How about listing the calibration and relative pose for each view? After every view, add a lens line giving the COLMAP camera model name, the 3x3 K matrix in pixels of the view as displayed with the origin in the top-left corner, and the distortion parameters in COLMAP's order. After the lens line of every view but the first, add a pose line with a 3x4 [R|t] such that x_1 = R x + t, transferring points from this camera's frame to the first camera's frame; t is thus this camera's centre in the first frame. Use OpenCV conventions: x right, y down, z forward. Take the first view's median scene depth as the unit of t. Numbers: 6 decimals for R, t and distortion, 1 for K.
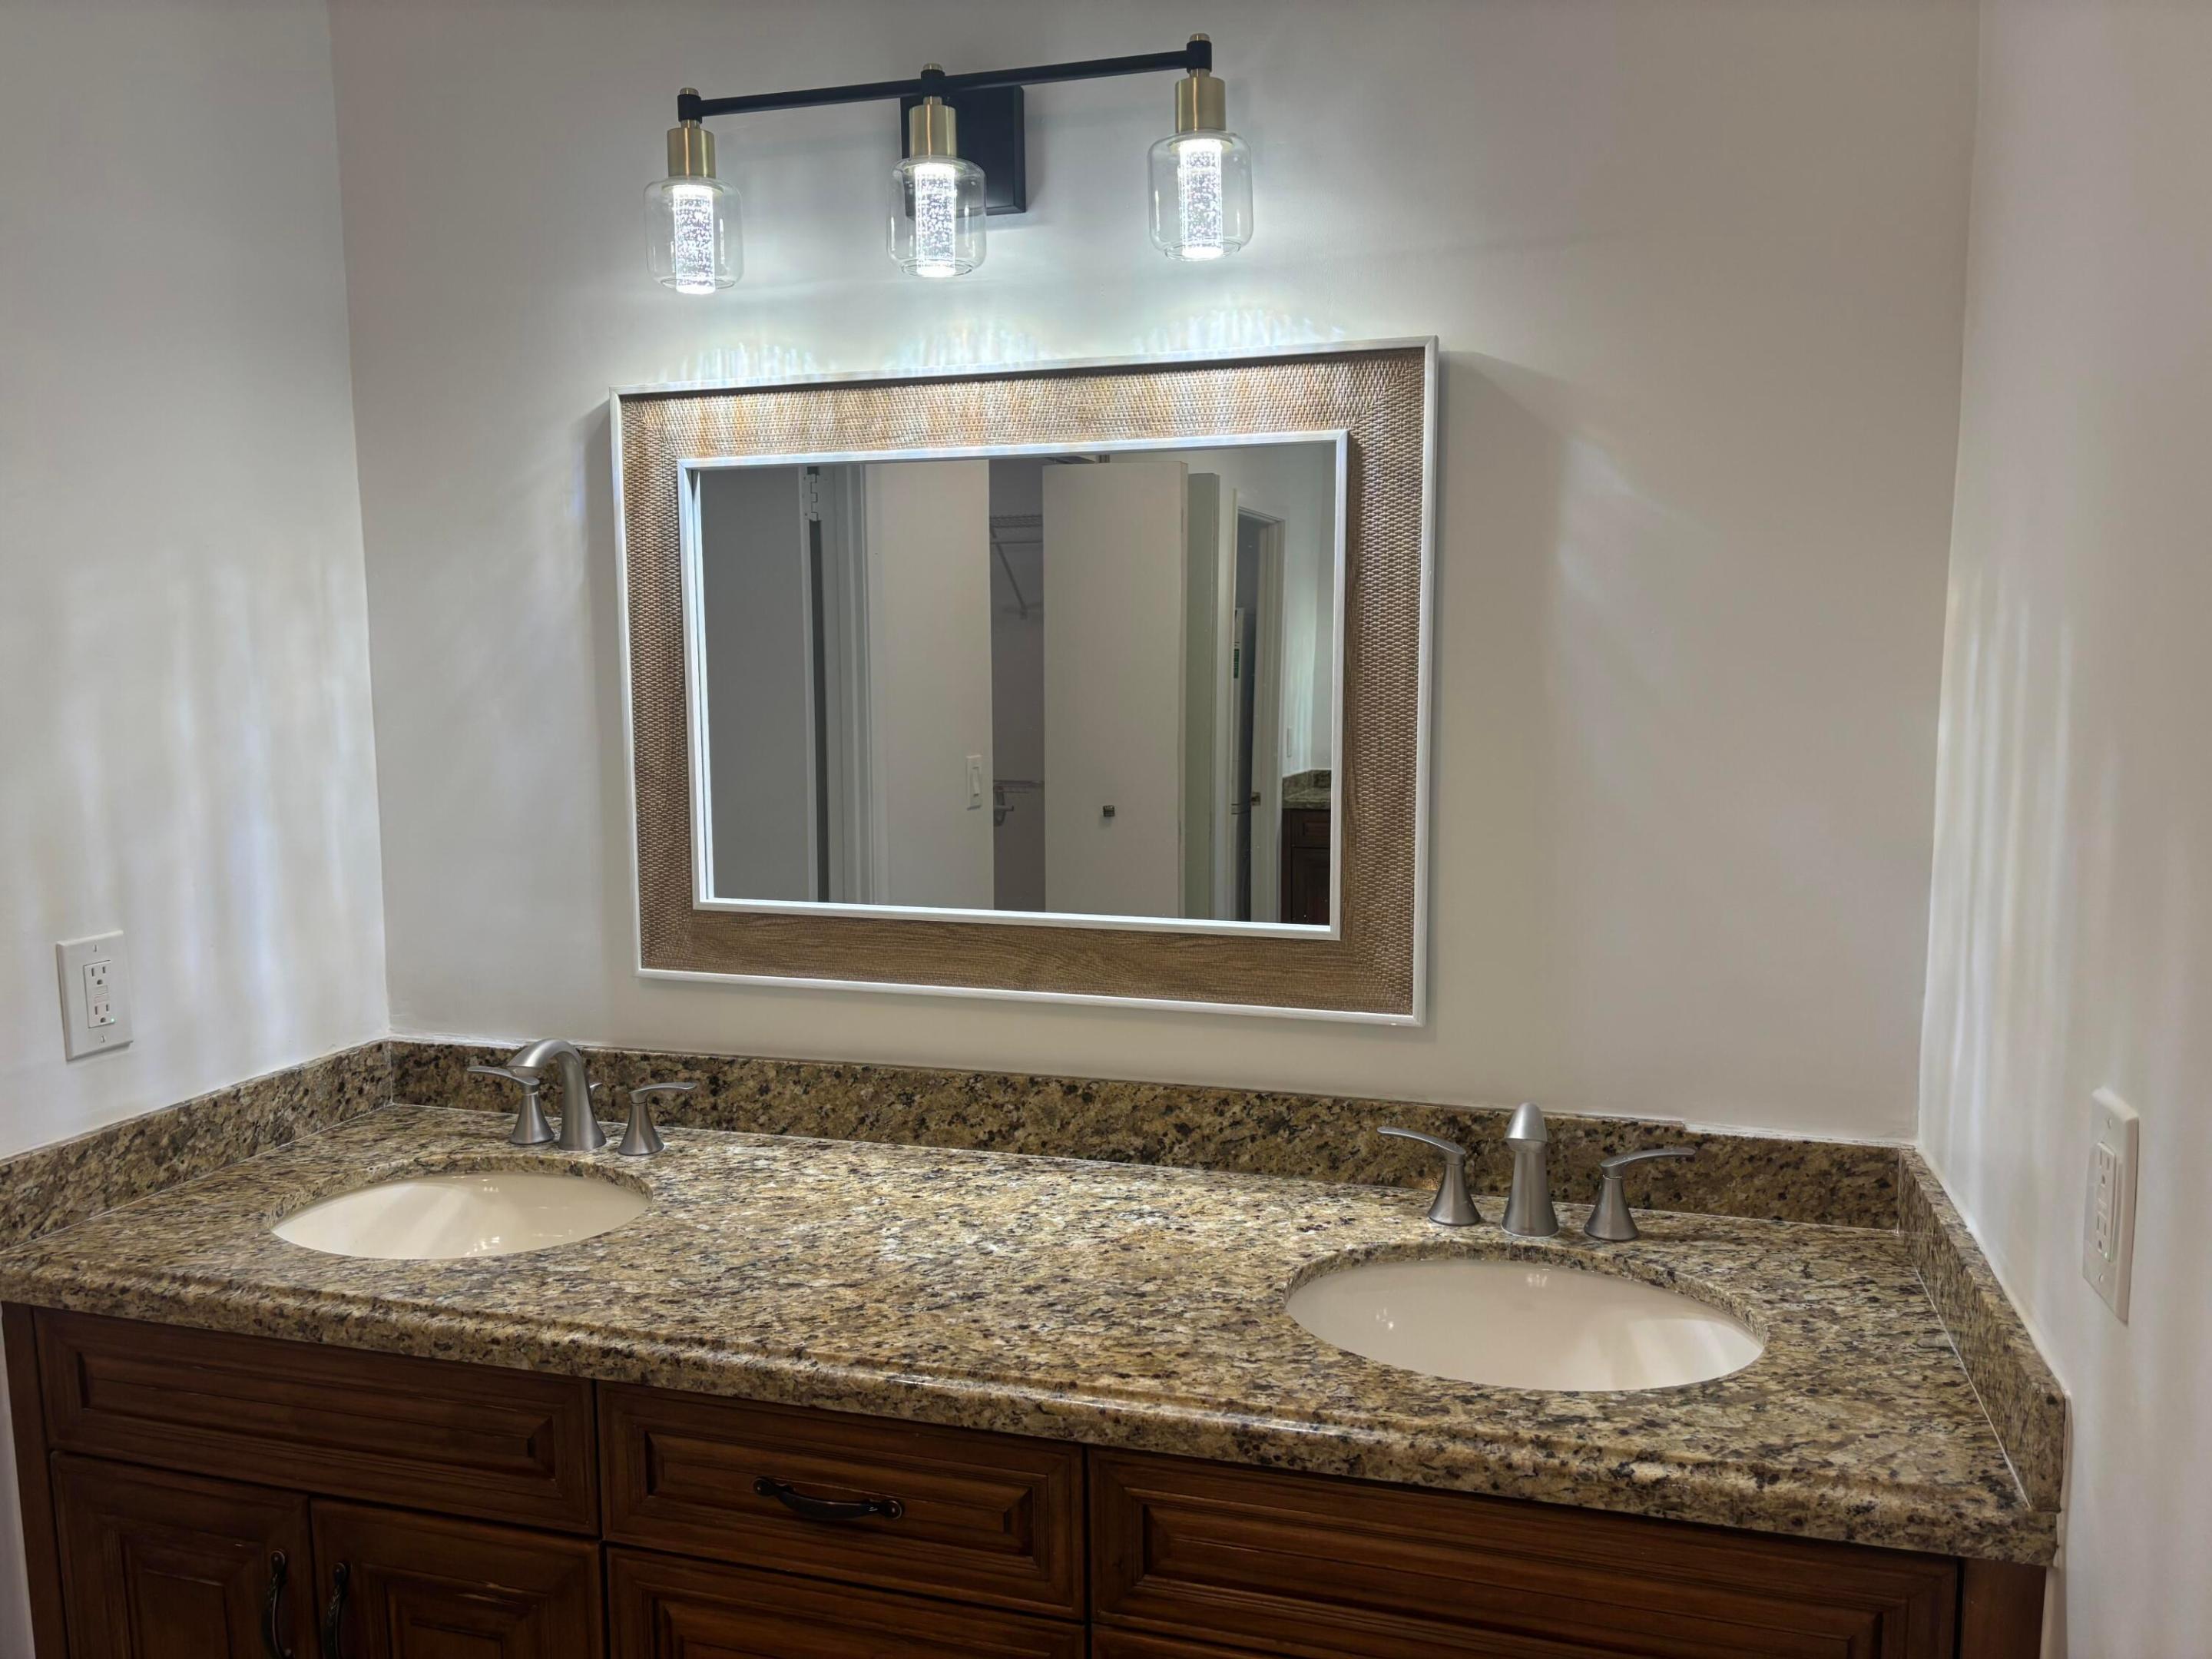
lens RADIAL K [[1645.1, 0, 1124.4], [0, 1645.1, 849.4], [0, 0, 1]] dist [0.042497, -0.037934]
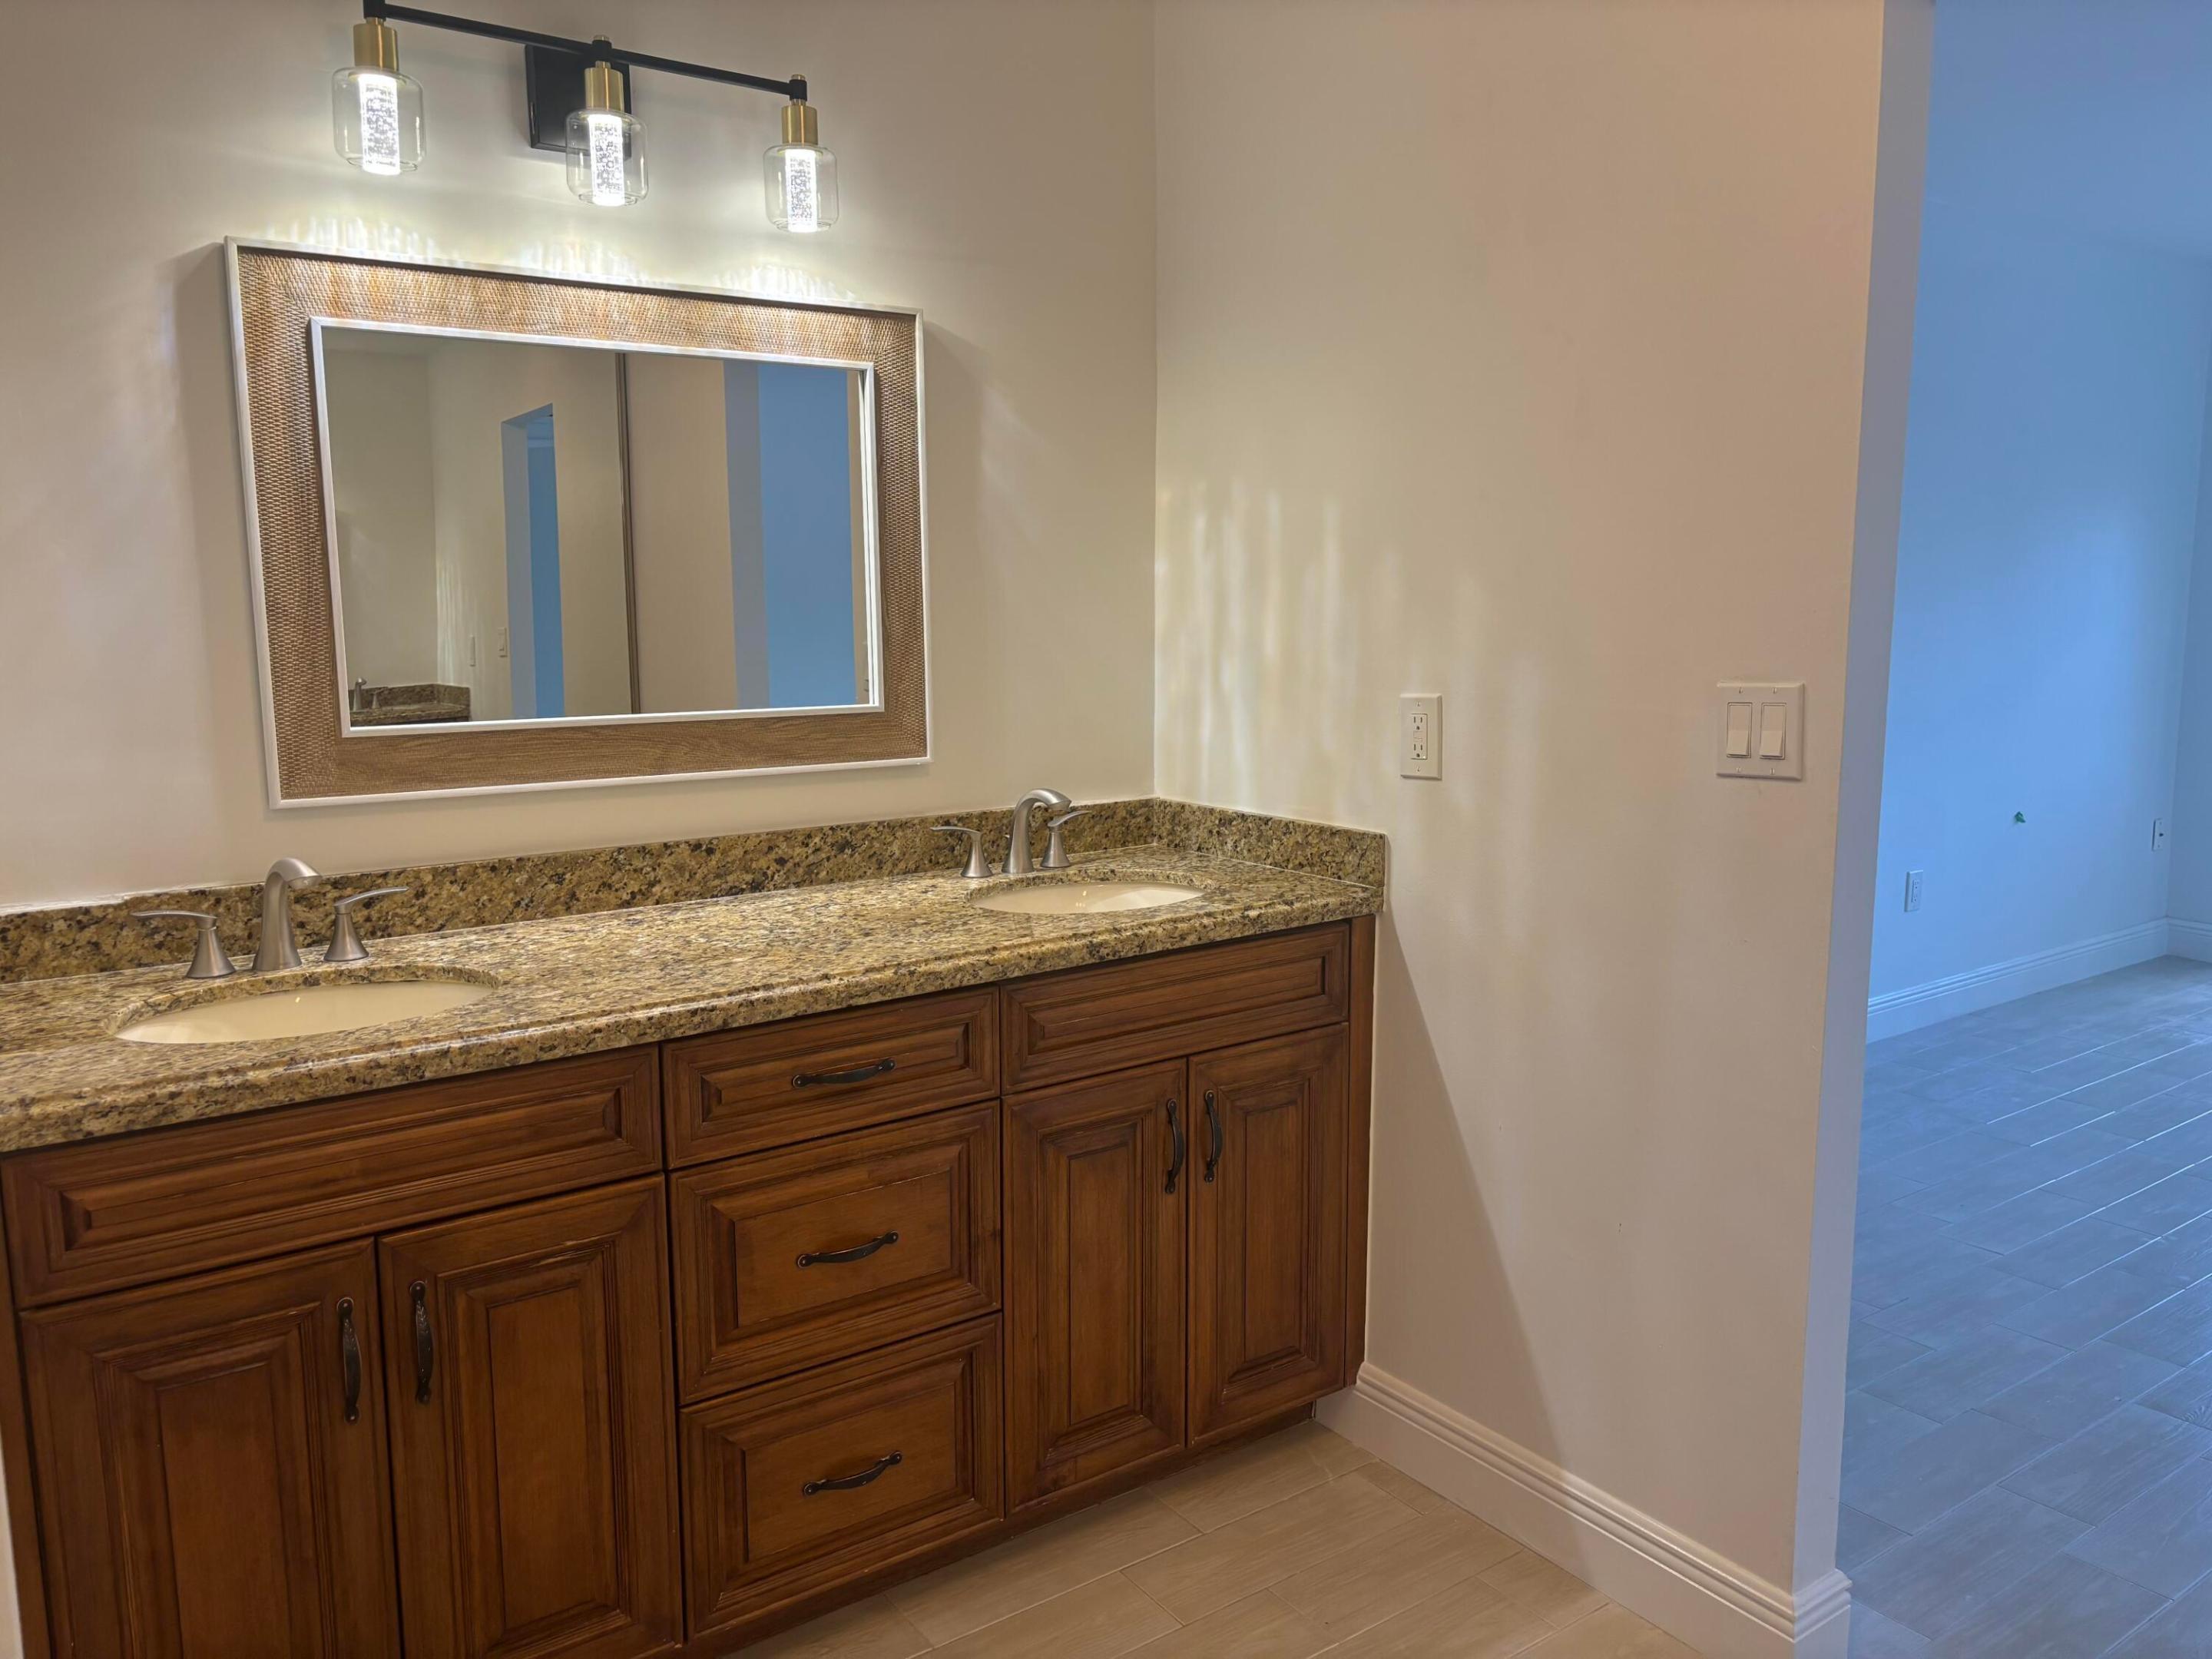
lens RADIAL K [[1645.1, 0, 1107.4], [0, 1645.1, 834.8], [0, 0, 1]] dist [0.042497, -0.037934]
pose [[0.611517, -0.116033, 0.782677, -0.907341], [0.097911, 0.992683, 0.070667, 0.080135], [-0.785150, 0.033418, 0.618403, -0.072453]]
